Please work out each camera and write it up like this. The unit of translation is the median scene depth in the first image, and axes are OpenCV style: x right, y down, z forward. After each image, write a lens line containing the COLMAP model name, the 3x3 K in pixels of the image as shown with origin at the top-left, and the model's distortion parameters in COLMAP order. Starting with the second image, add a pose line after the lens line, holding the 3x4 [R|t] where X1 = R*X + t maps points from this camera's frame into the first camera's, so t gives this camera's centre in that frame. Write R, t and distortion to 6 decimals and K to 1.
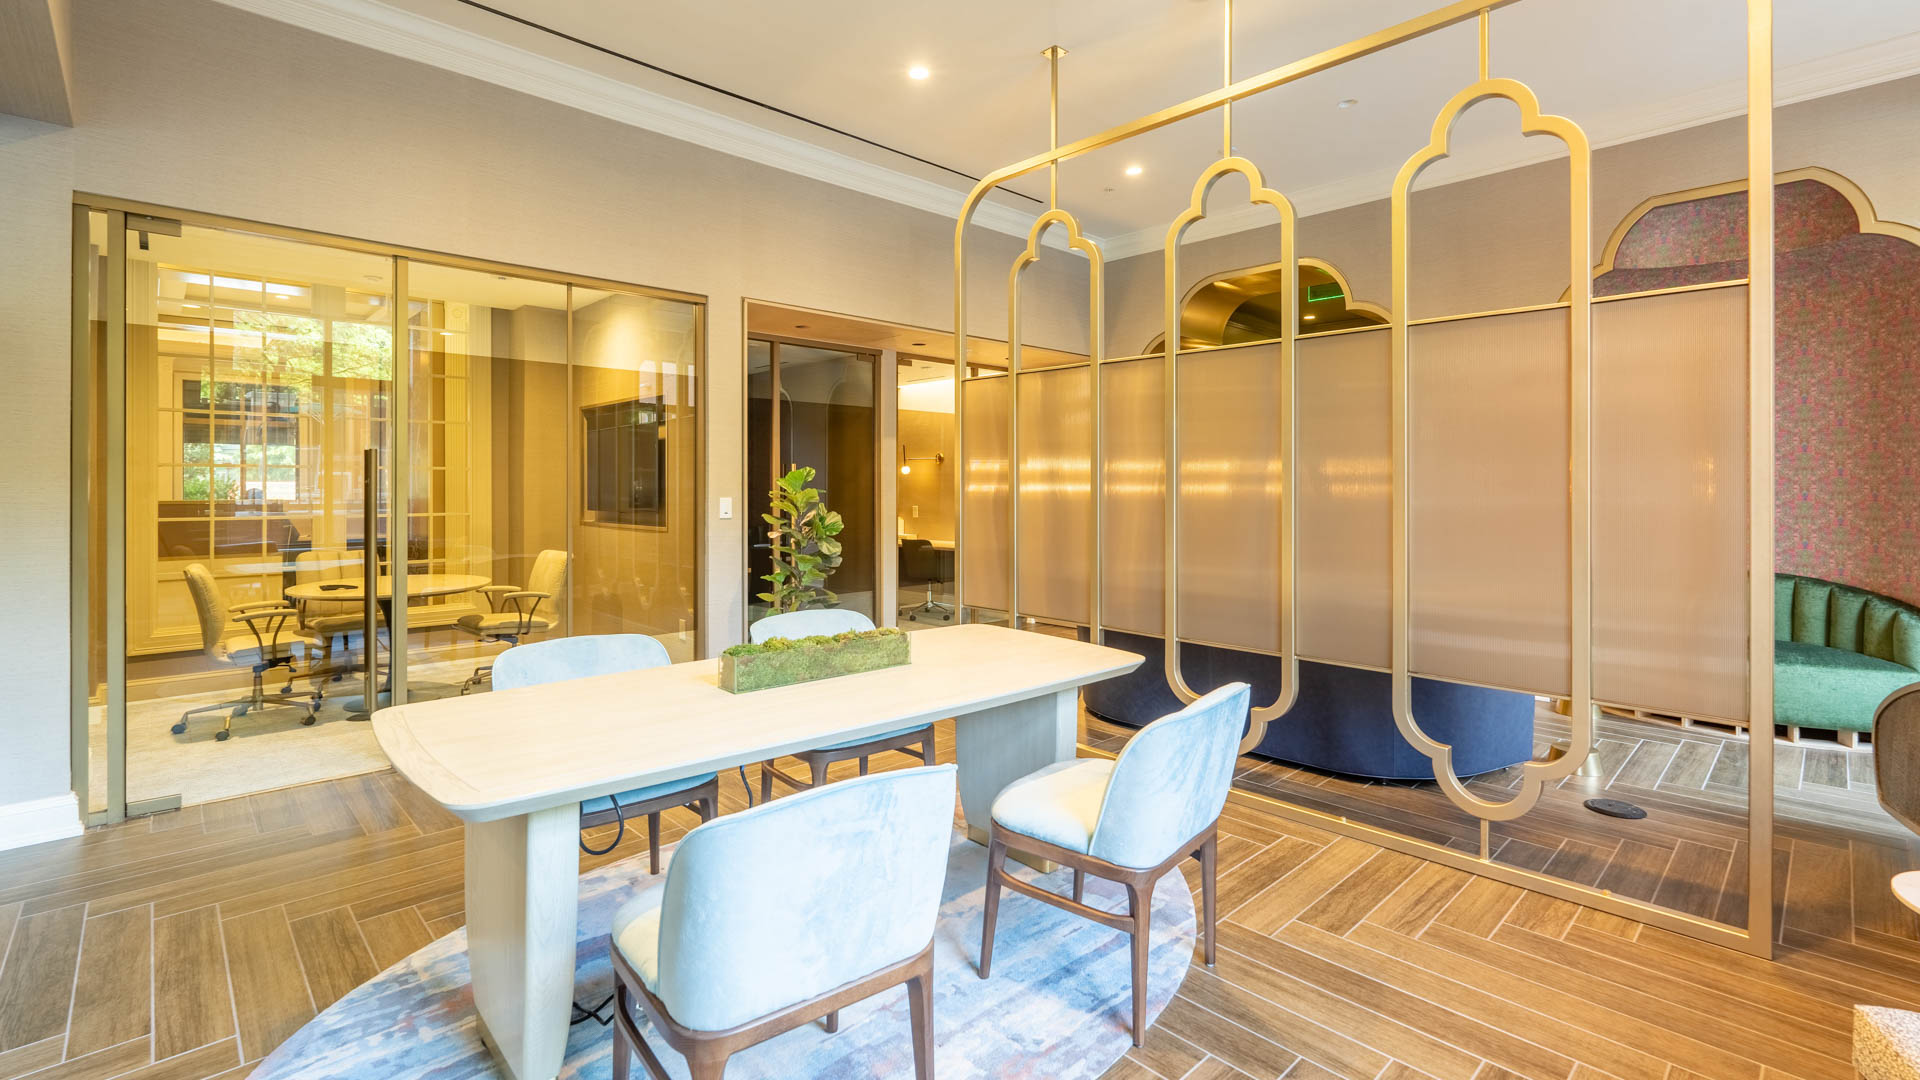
lens RADIAL K [[862.6, 0, 950.8], [0, 862.6, 446.3], [0, 0, 1]] dist [0.001687, 0.000228]
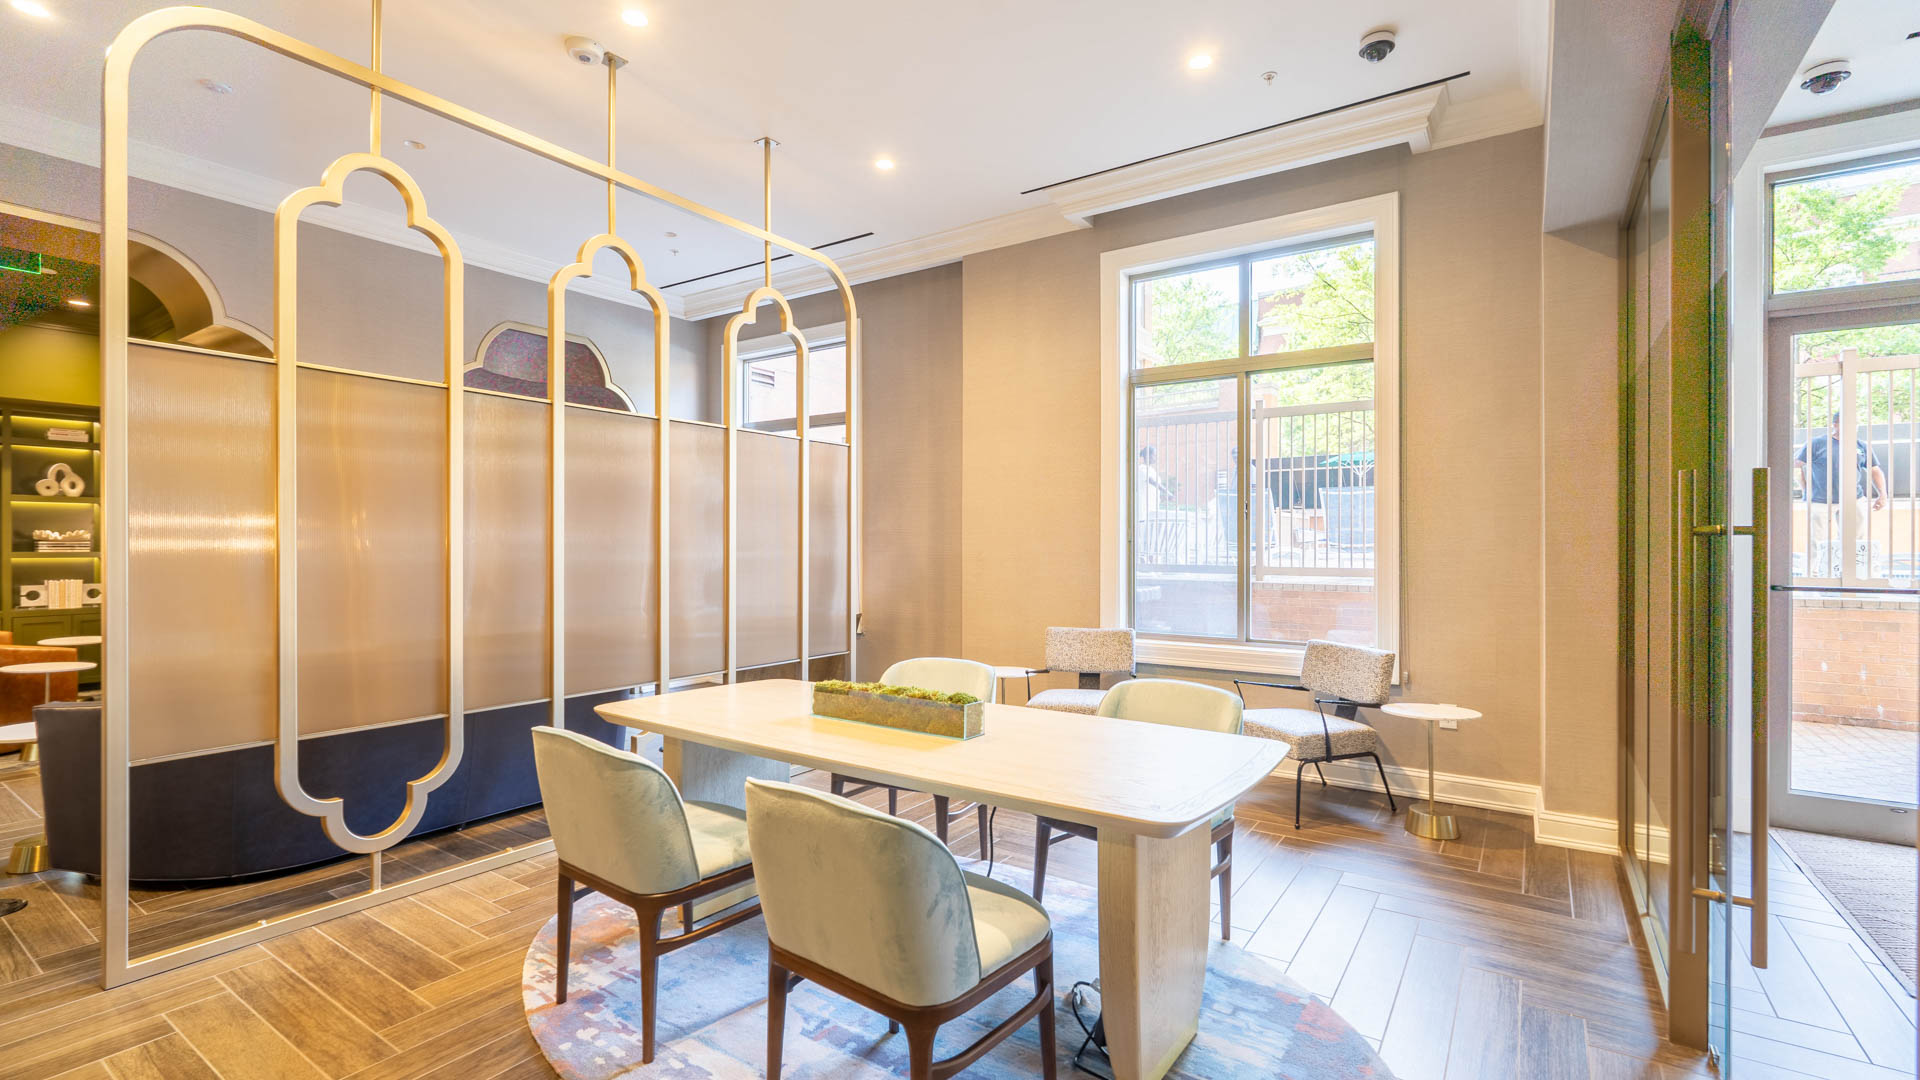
lens RADIAL K [[825.0, 0, 954.7], [0, 825.0, 540.5], [0, 0, 1]] dist [0.000083, 0.000022]
pose [[-0.211322, -0.007049, 0.977391, -0.508839], [-0.045311, 0.998970, -0.002592, 0.018205], [-0.976366, -0.044834, -0.211424, 0.518572]]
